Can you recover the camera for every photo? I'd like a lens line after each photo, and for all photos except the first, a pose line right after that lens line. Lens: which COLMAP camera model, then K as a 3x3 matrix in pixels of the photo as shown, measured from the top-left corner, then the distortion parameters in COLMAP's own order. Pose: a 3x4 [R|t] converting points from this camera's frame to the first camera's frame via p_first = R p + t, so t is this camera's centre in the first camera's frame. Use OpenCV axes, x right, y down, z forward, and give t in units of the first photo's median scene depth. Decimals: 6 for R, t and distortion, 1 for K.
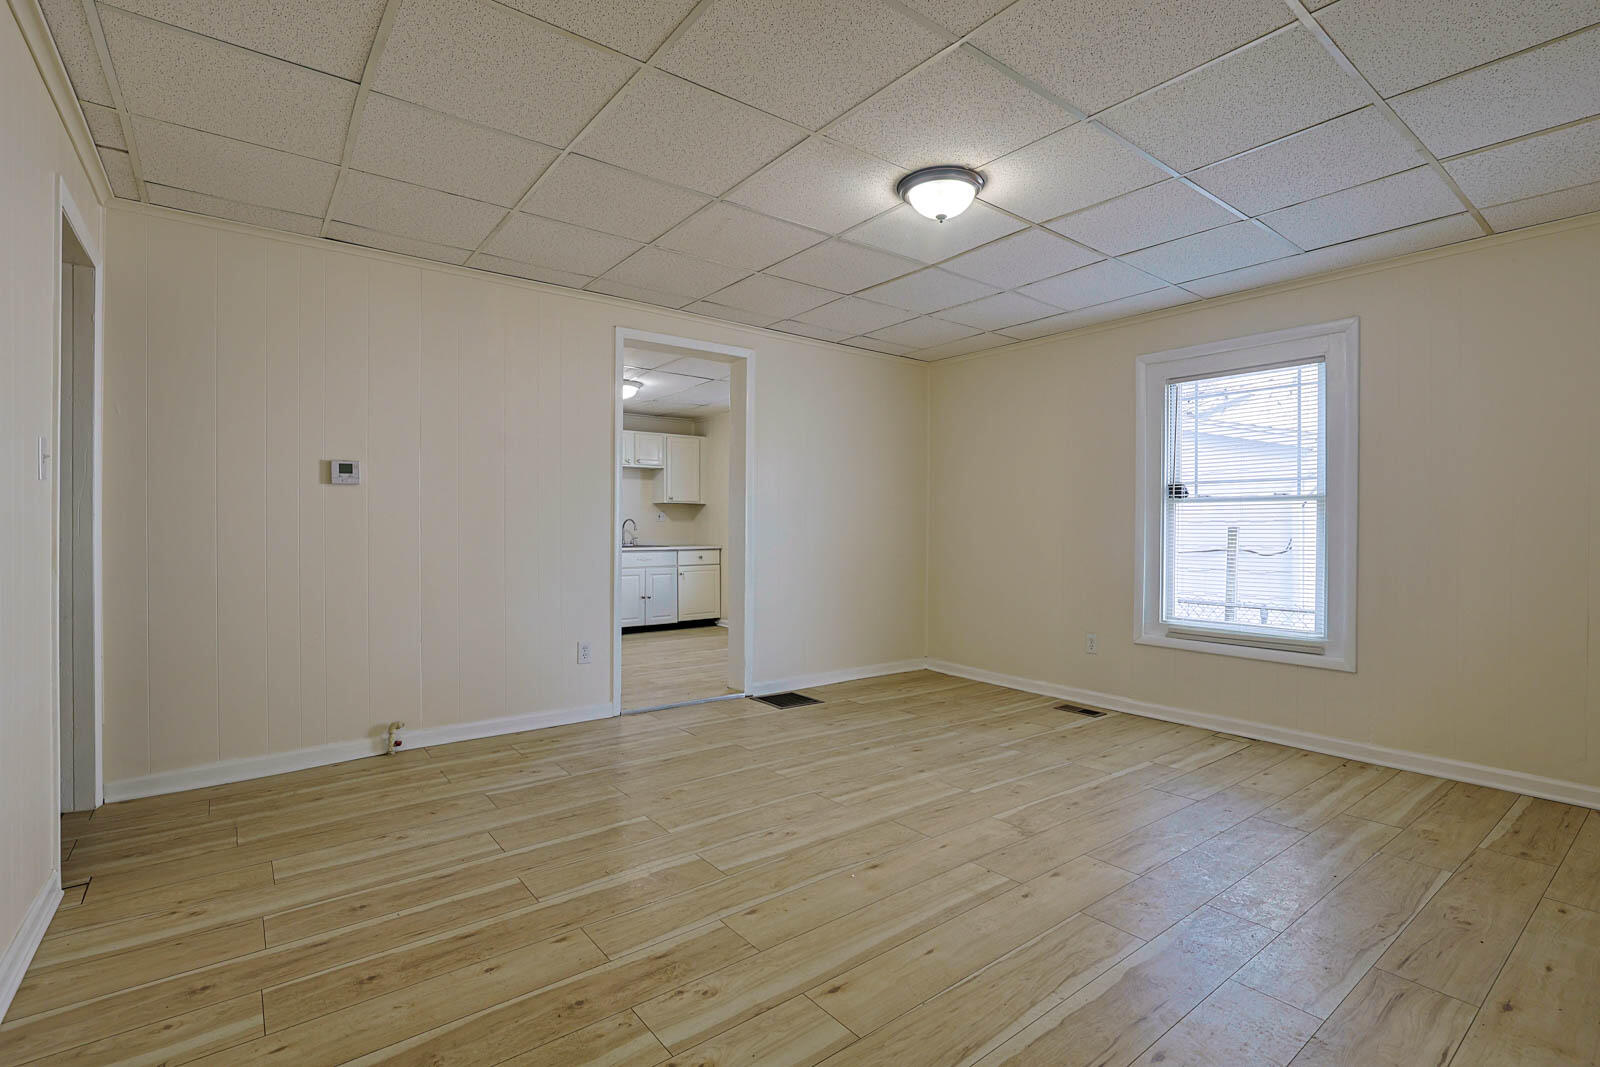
lens RADIAL K [[750.0, 0, 797.6], [0, 750.0, 530.9], [0, 0, 1]] dist [-0.044601, 0.015530]
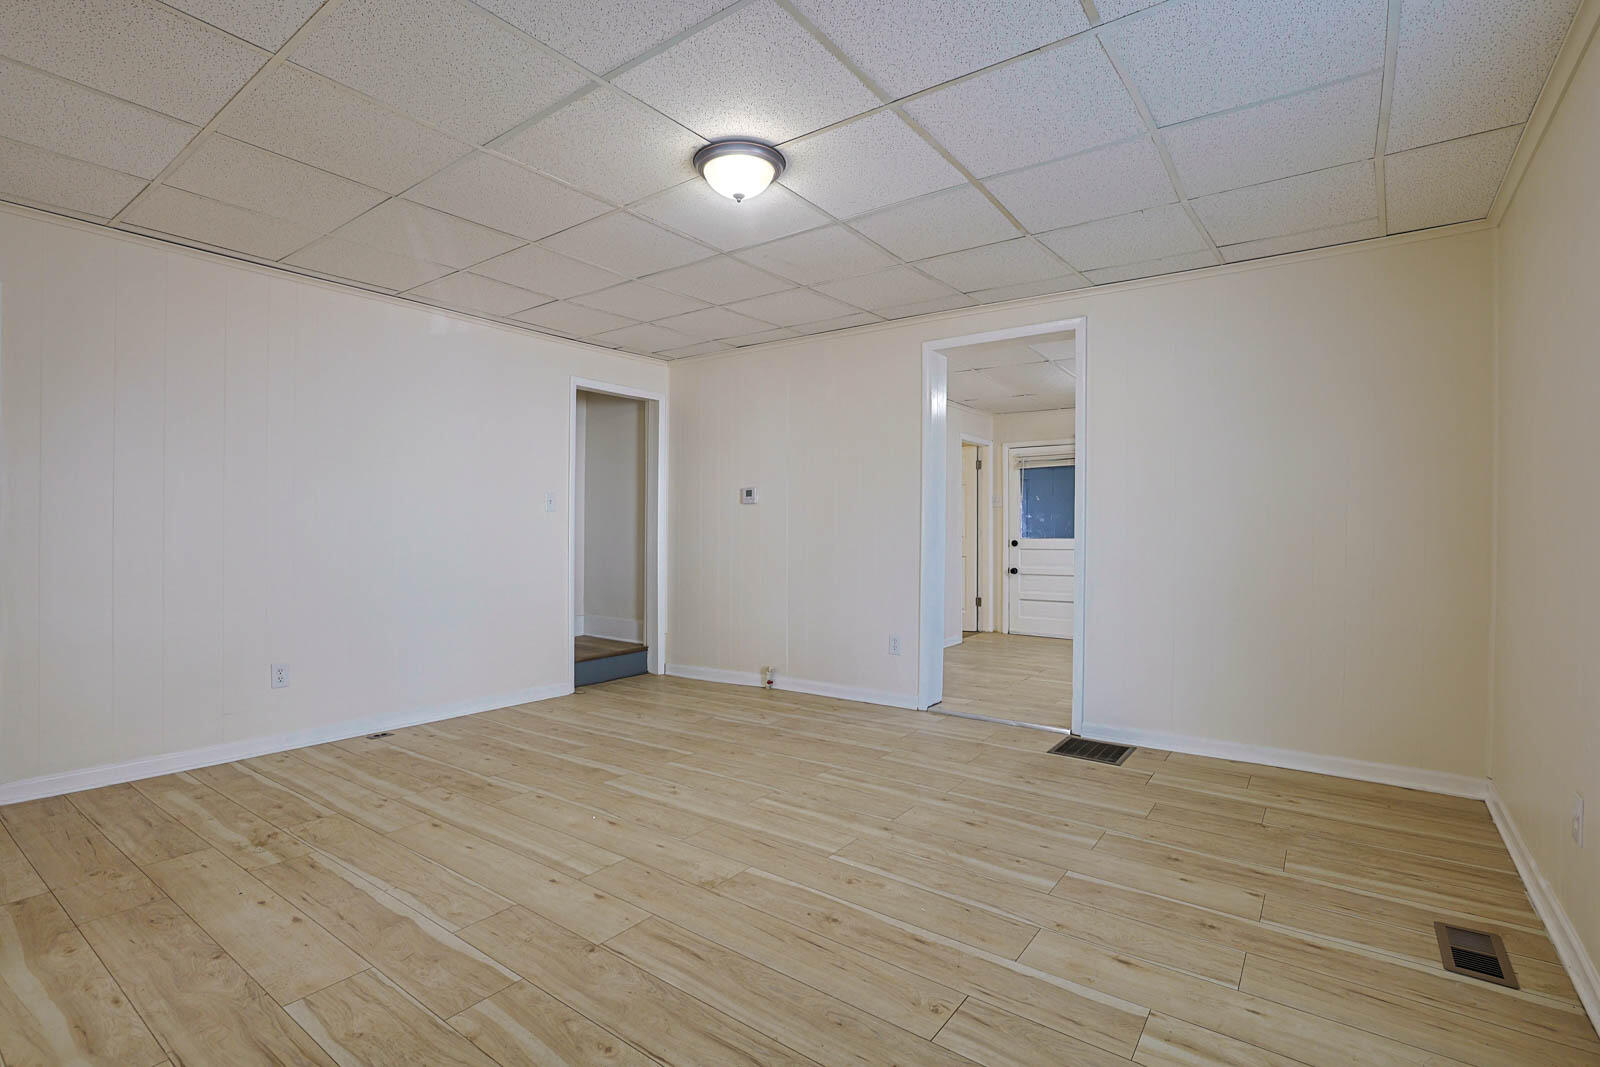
lens RADIAL K [[750.0, 0, 796.2], [0, 750.0, 534.0], [0, 0, 1]] dist [-0.044601, 0.015530]
pose [[0.276633, -0.000060, -0.960976, 0.923404], [-0.007158, 0.999972, -0.002123, 0.002116], [0.960949, 0.007466, 0.276625, 0.680264]]
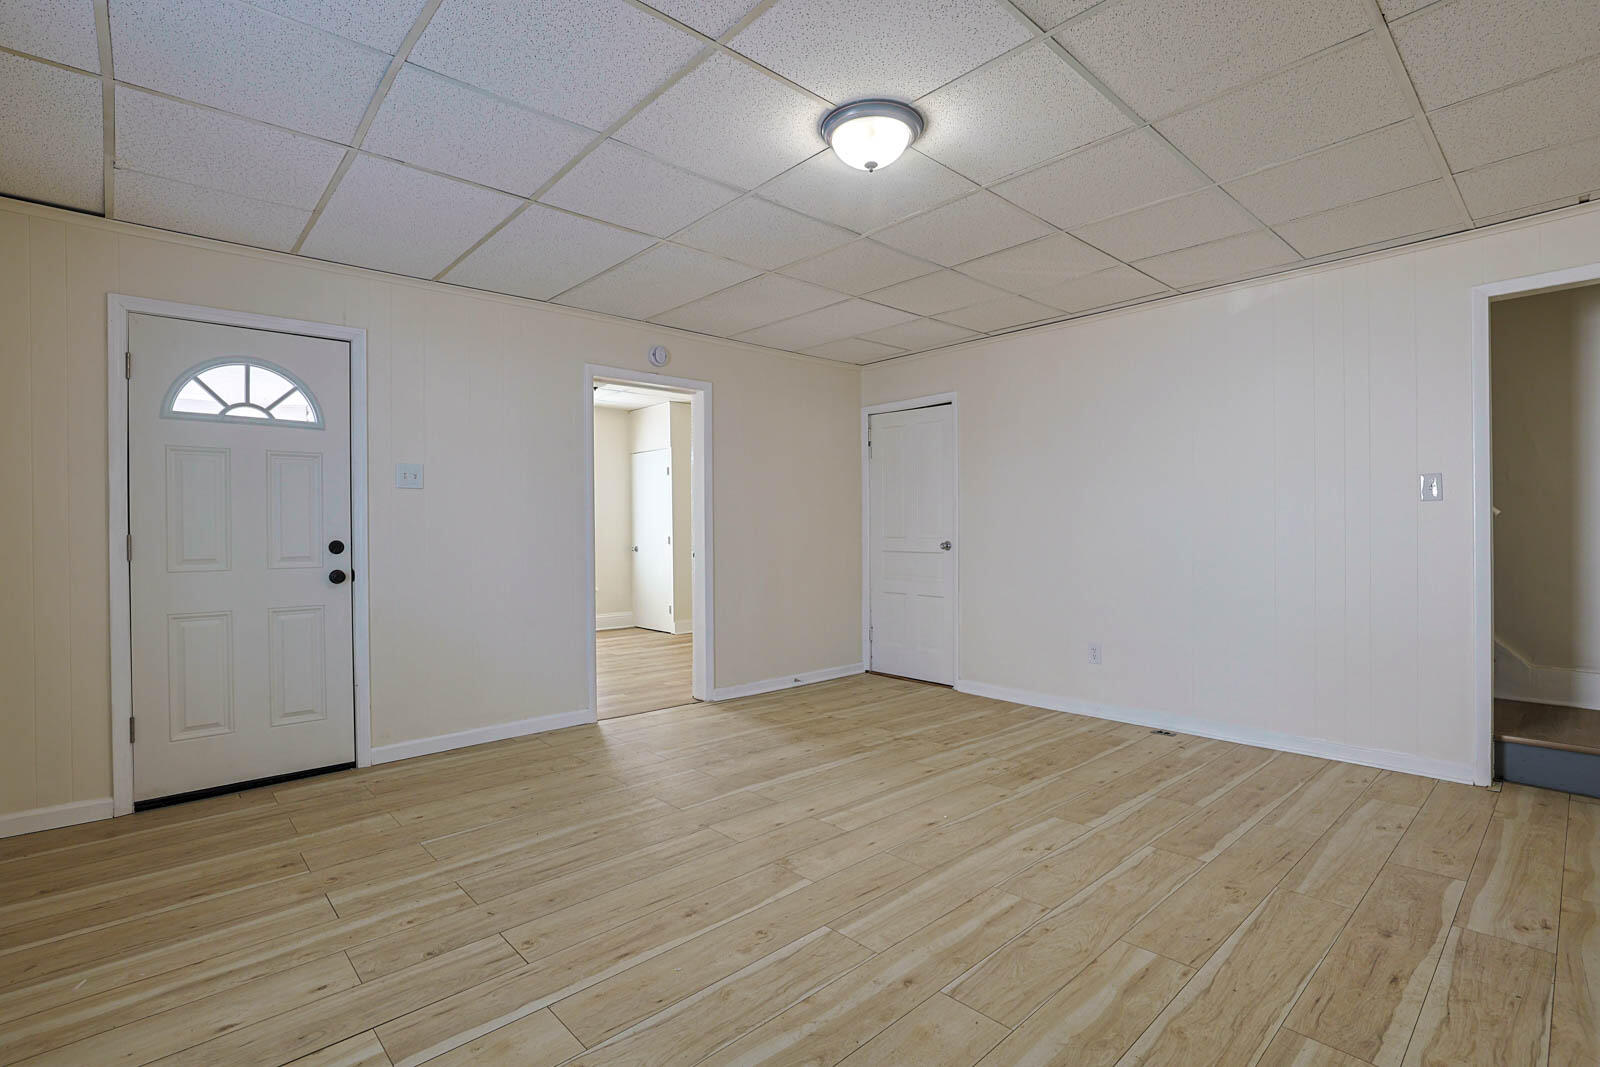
lens RADIAL K [[750.0, 0, 798.7], [0, 750.0, 537.4], [0, 0, 1]] dist [-0.044601, 0.015530]
pose [[-0.996509, 0.004603, -0.083358, 0.289616], [0.003823, 0.999947, 0.009522, -0.006307], [0.083397, 0.009170, -0.996474, 1.530336]]
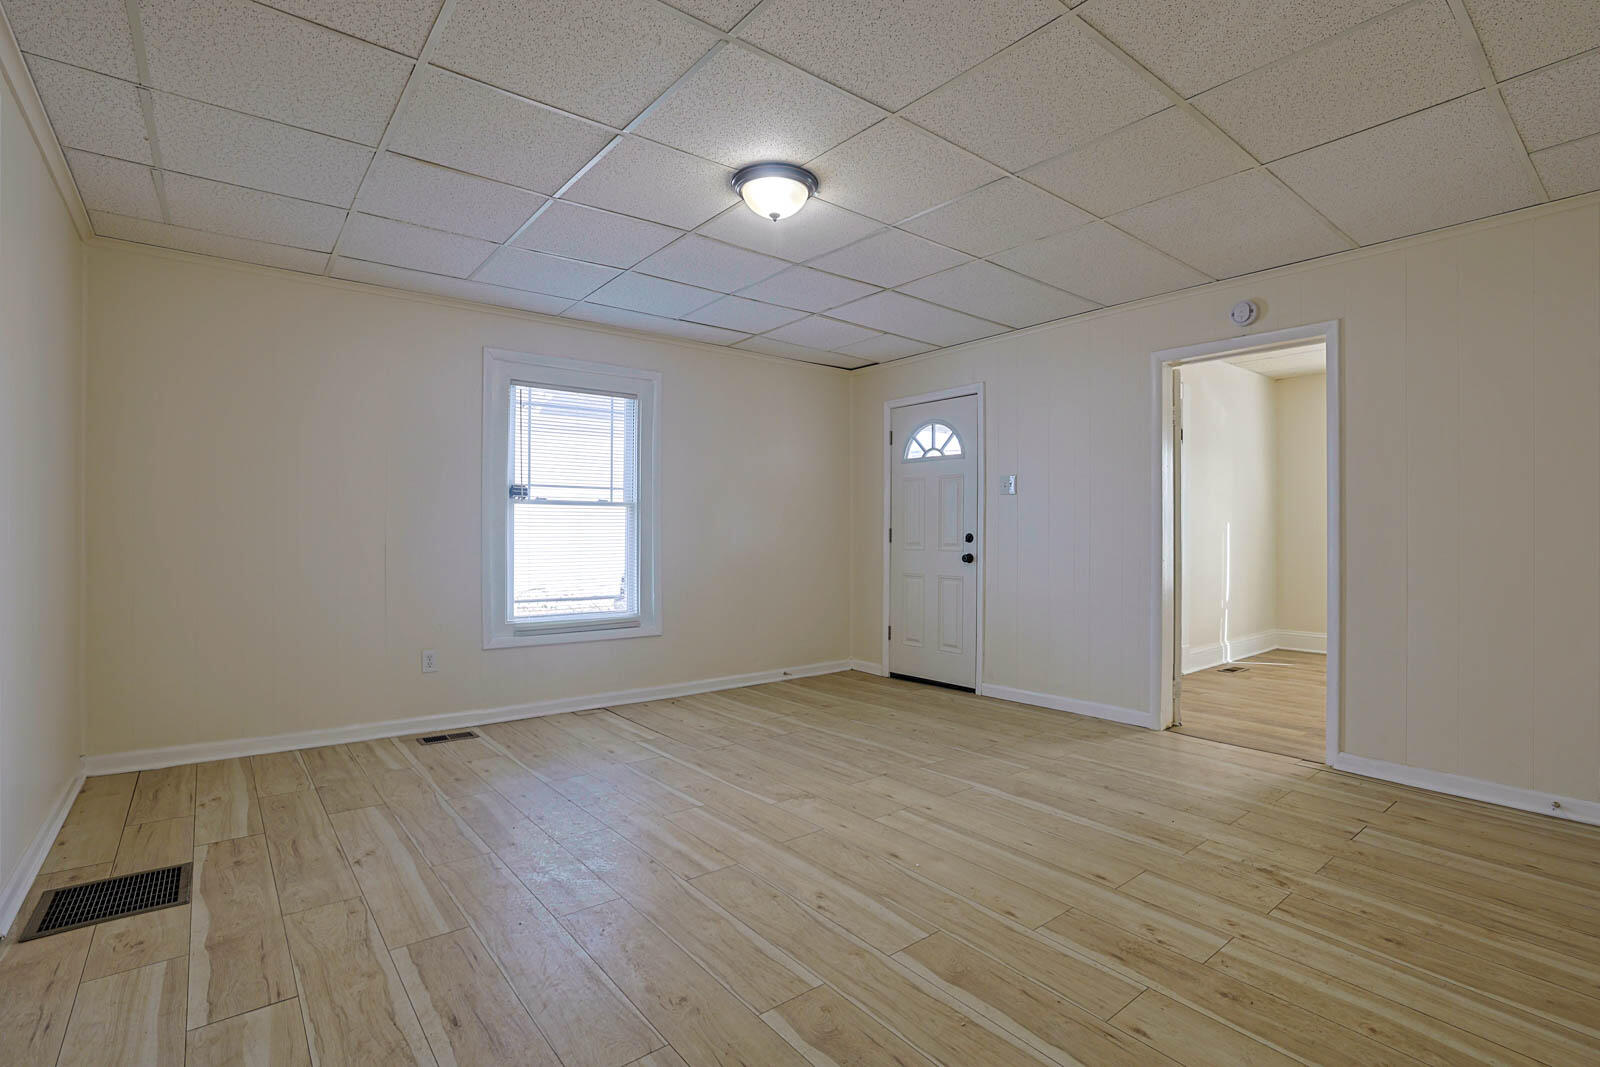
lens RADIAL K [[750.0, 0, 793.1], [0, 750.0, 531.5], [0, 0, 1]] dist [-0.044601, 0.015530]
pose [[-0.014623, -0.005012, 0.999881, -0.668820], [-0.000519, 0.999987, 0.005004, -0.005887], [-0.999893, -0.000446, -0.014626, 0.827692]]
